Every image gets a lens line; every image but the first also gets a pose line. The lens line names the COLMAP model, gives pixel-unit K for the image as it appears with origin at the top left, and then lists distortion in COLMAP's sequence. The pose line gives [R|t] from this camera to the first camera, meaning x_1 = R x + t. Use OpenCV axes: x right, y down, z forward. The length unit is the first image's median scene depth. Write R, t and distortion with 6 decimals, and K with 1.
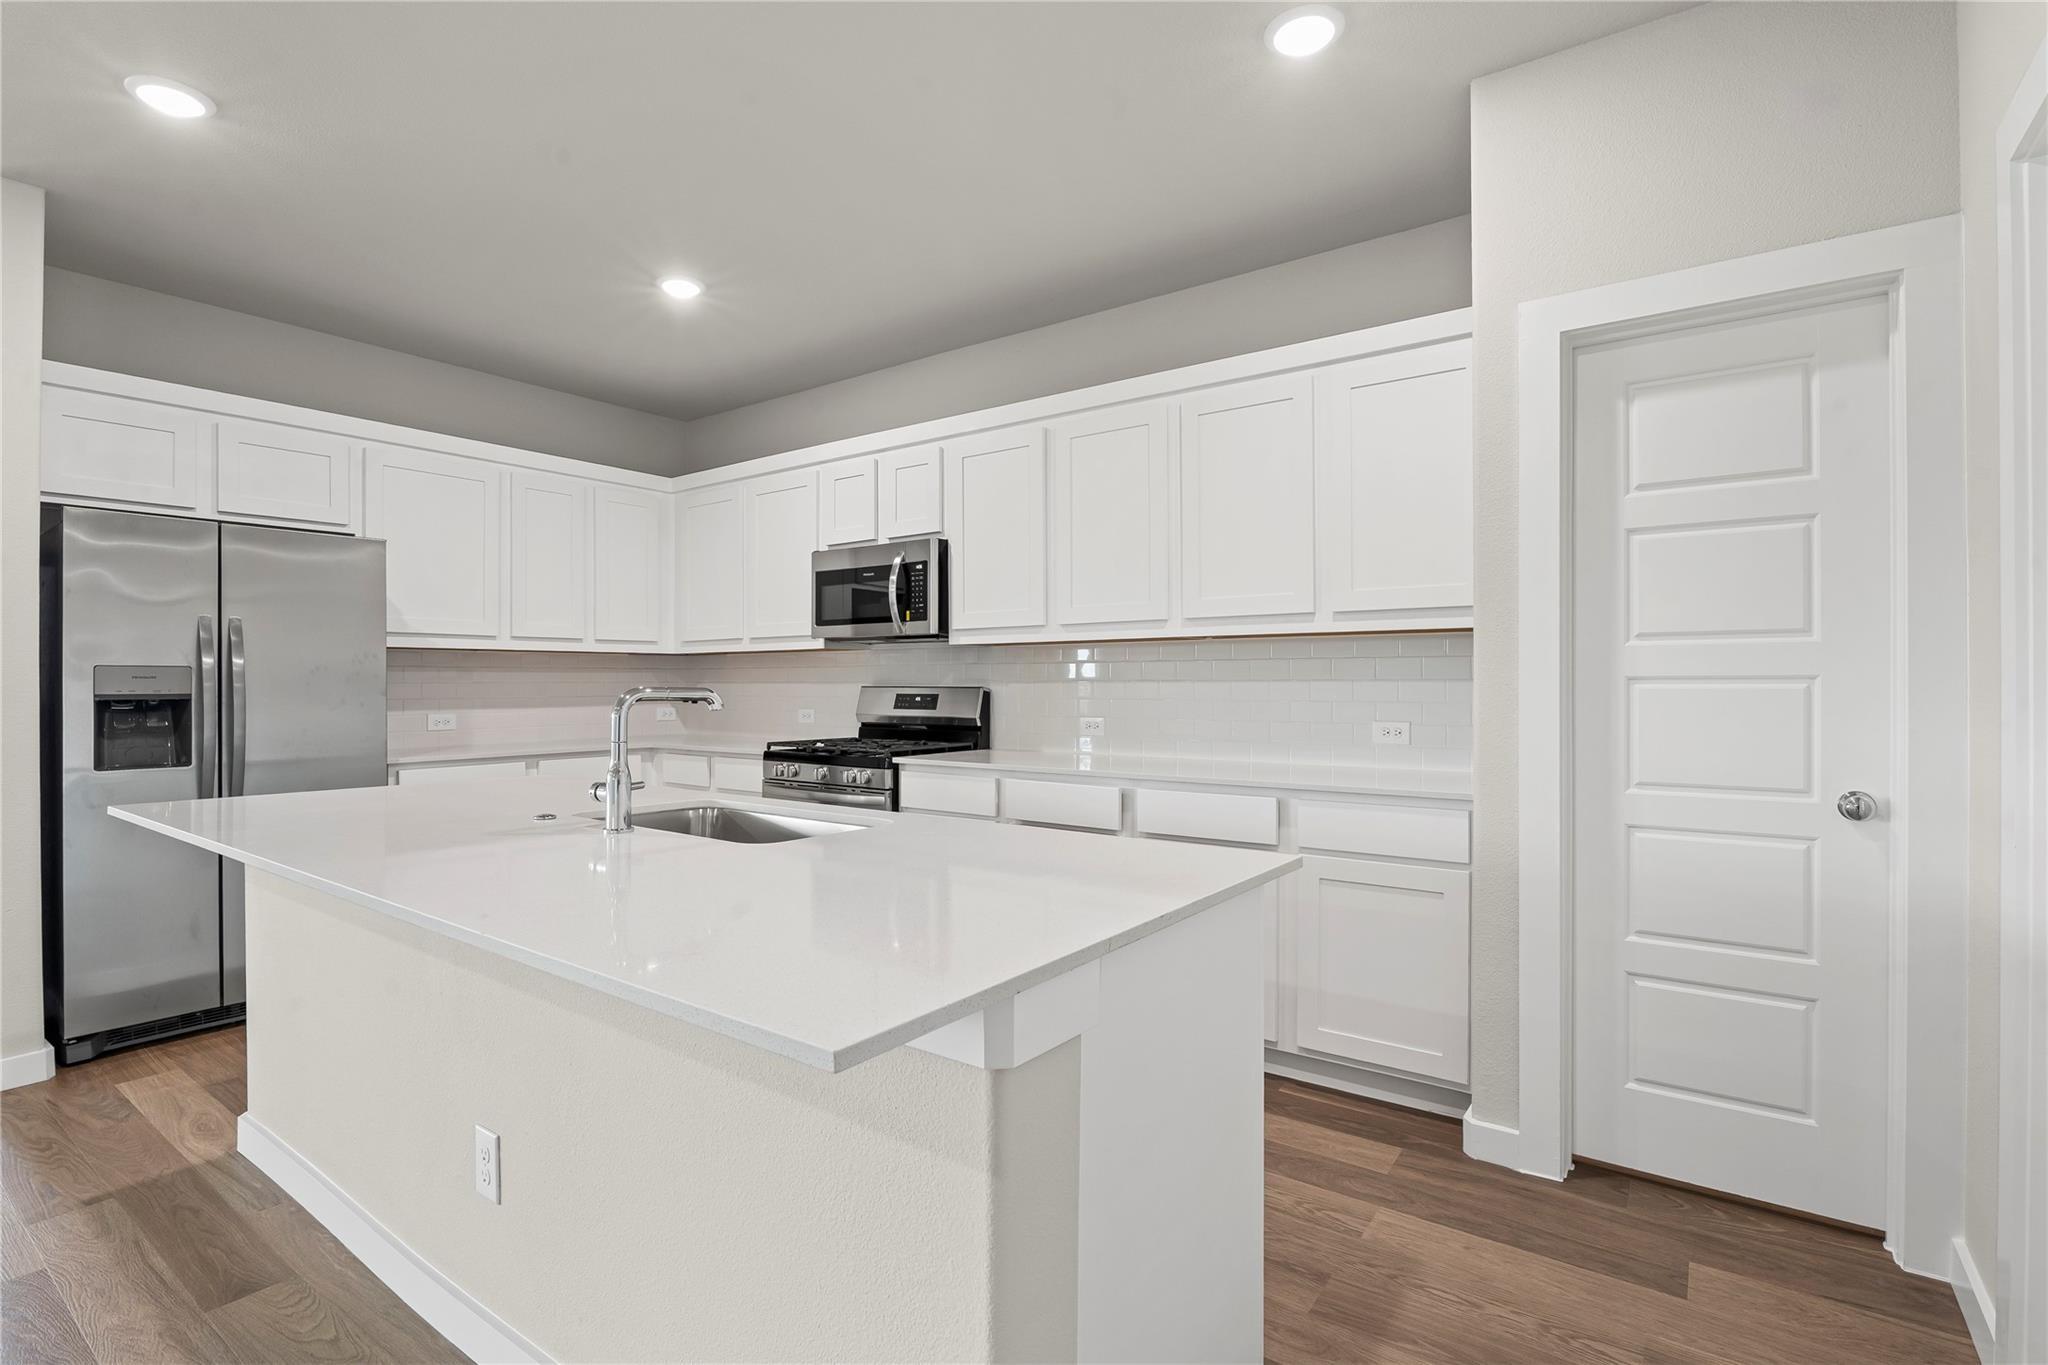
lens RADIAL K [[943.8, 0, 1024.0], [0, 943.8, 682.5], [0, 0, 1]] dist [-0.019057, -0.000320]
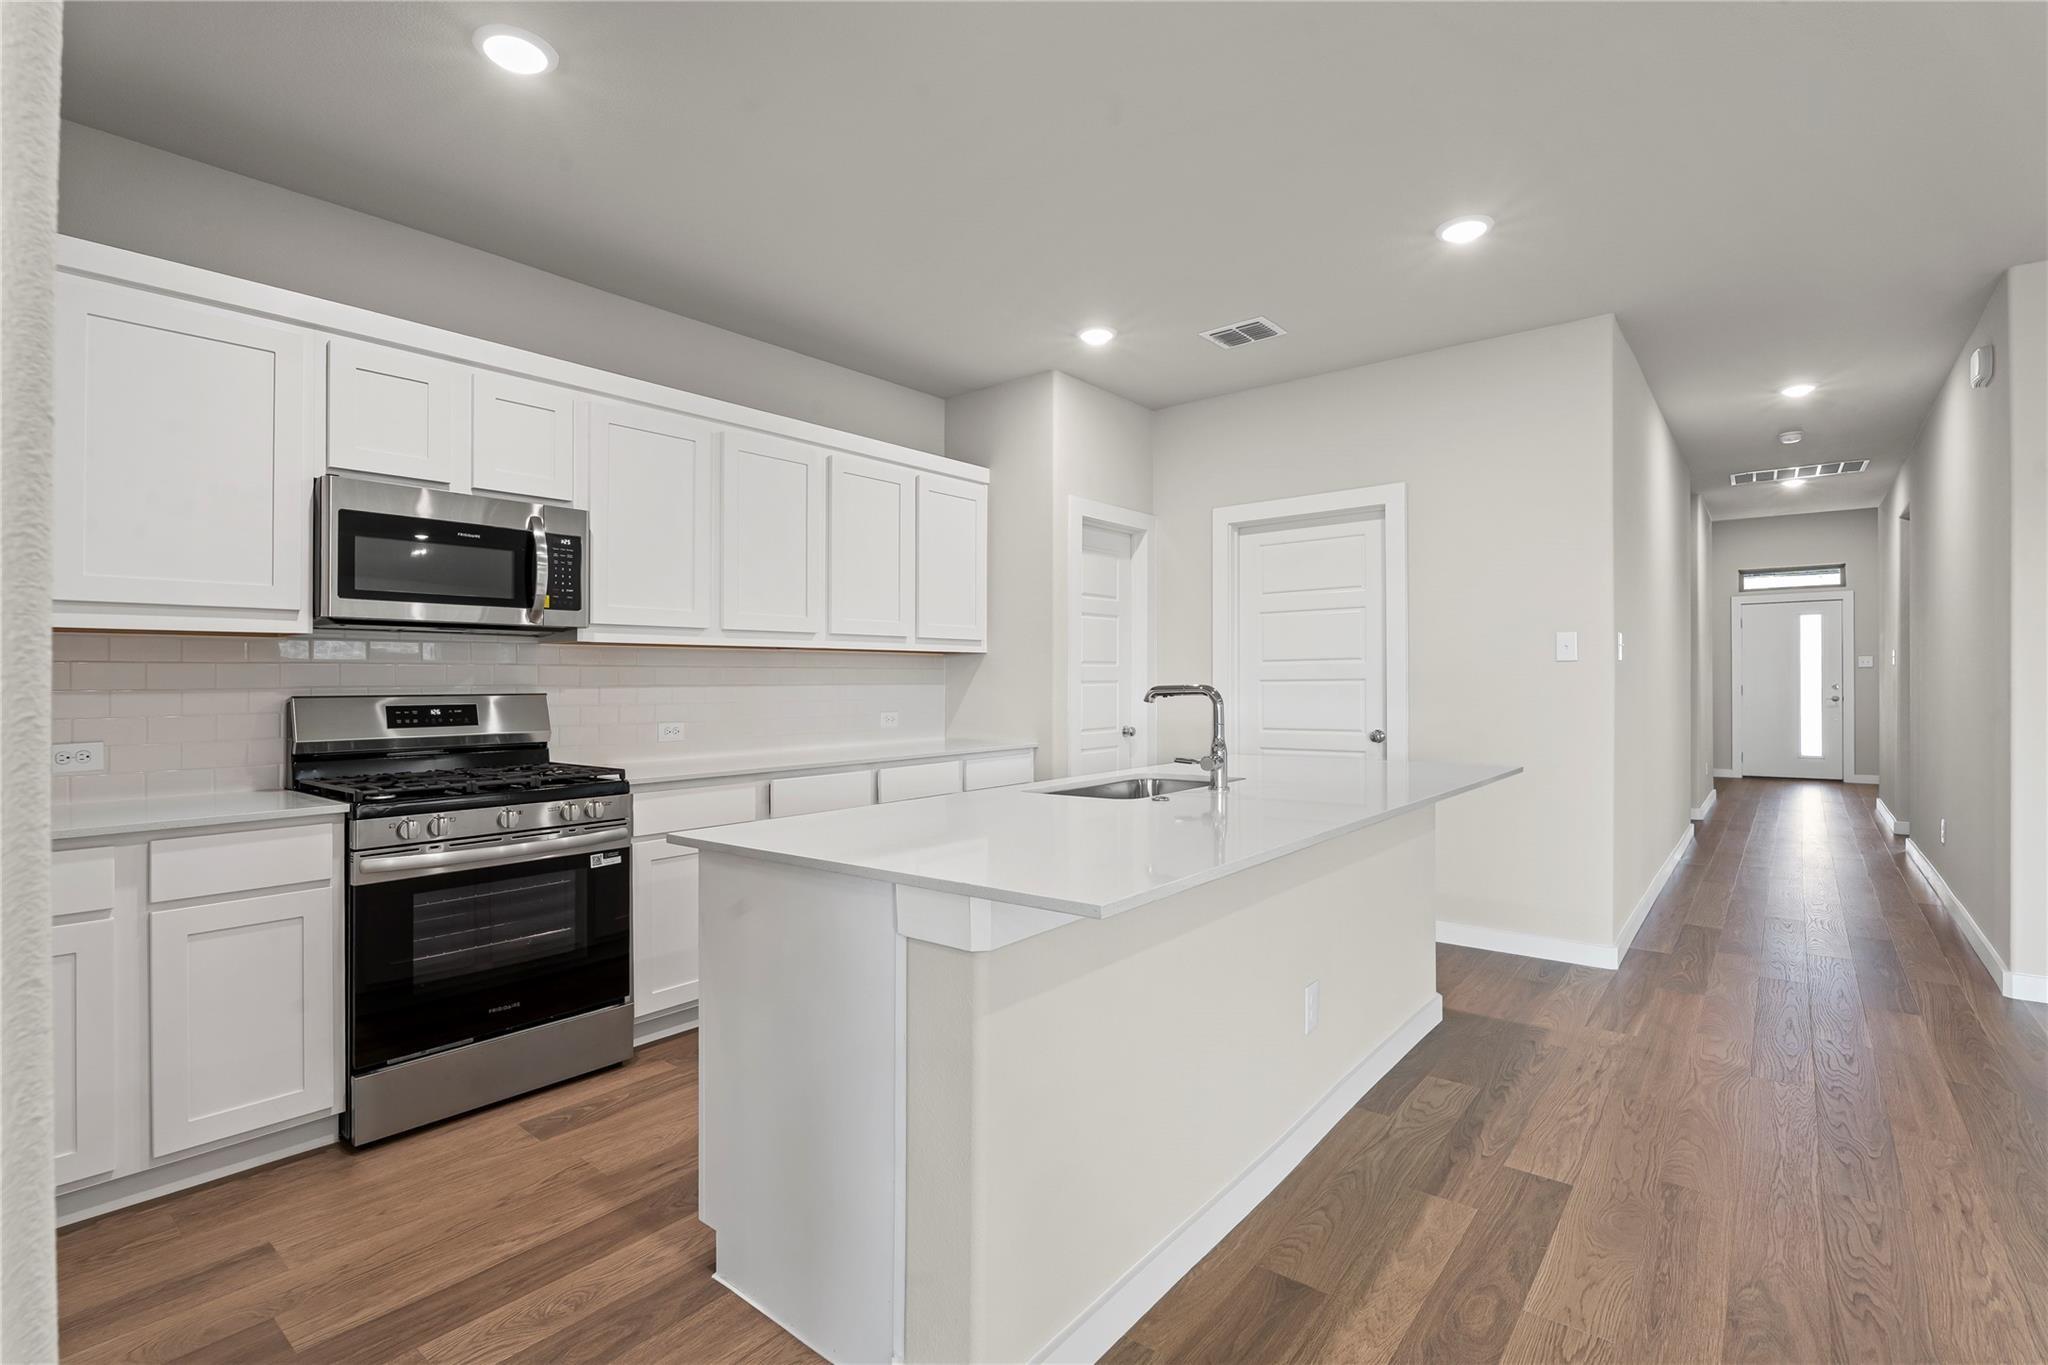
lens RADIAL K [[943.8, 0, 1024.0], [0, 943.8, 682.5], [0, 0, 1]] dist [-0.019057, -0.000320]
pose [[0.057301, 0.002659, 0.998353, -0.997023], [0.007508, 0.999967, -0.003095, 0.001077], [-0.998329, 0.007673, 0.057279, 0.649423]]
